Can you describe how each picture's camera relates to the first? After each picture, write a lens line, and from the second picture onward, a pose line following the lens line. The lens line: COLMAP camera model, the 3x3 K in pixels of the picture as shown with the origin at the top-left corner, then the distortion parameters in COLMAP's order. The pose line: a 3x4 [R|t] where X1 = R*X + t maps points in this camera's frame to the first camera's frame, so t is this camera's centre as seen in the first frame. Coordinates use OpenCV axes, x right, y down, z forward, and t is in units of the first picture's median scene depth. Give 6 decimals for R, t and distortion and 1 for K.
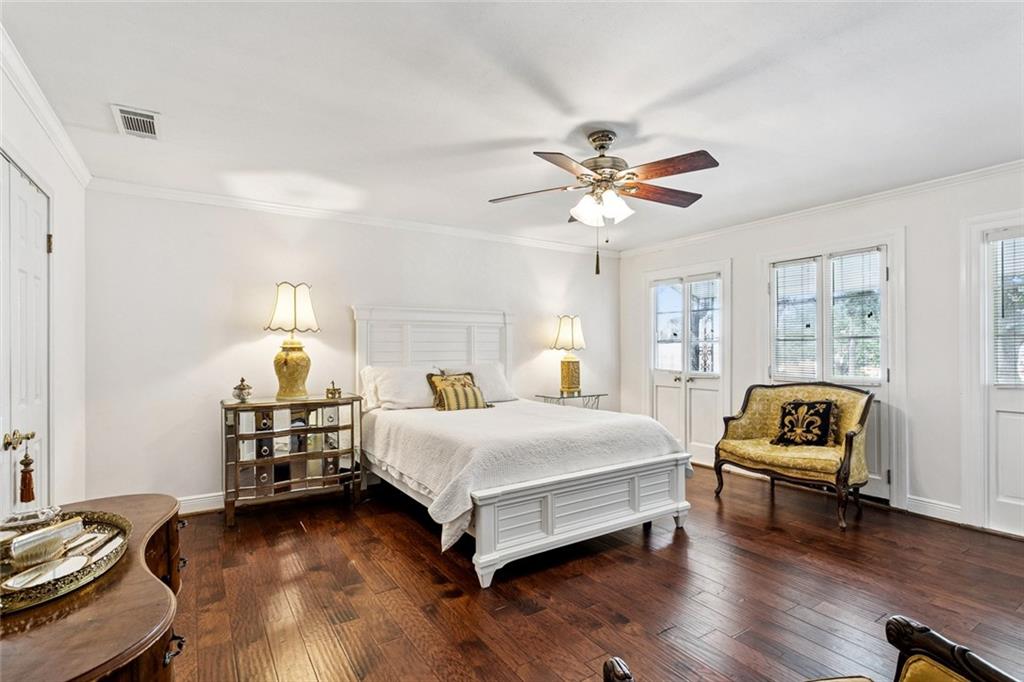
lens RADIAL K [[499.2, 0, 516.5], [0, 499.2, 345.0], [0, 0, 1]] dist [0.005029, 0.004405]
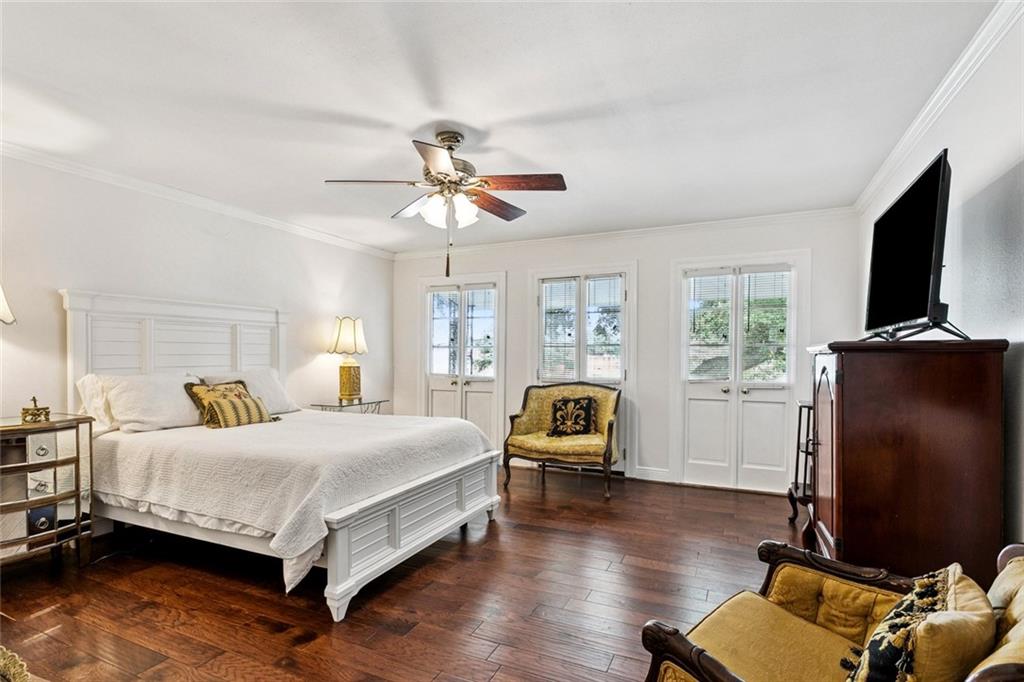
lens RADIAL K [[499.2, 0, 543.0], [0, 499.2, 359.8], [0, 0, 1]] dist [0.005029, 0.004405]
pose [[0.847134, -0.000890, 0.531379, -0.146424], [-0.009361, 0.999818, 0.016598, 0.003037], [-0.531297, -0.019035, 0.846972, 0.042238]]
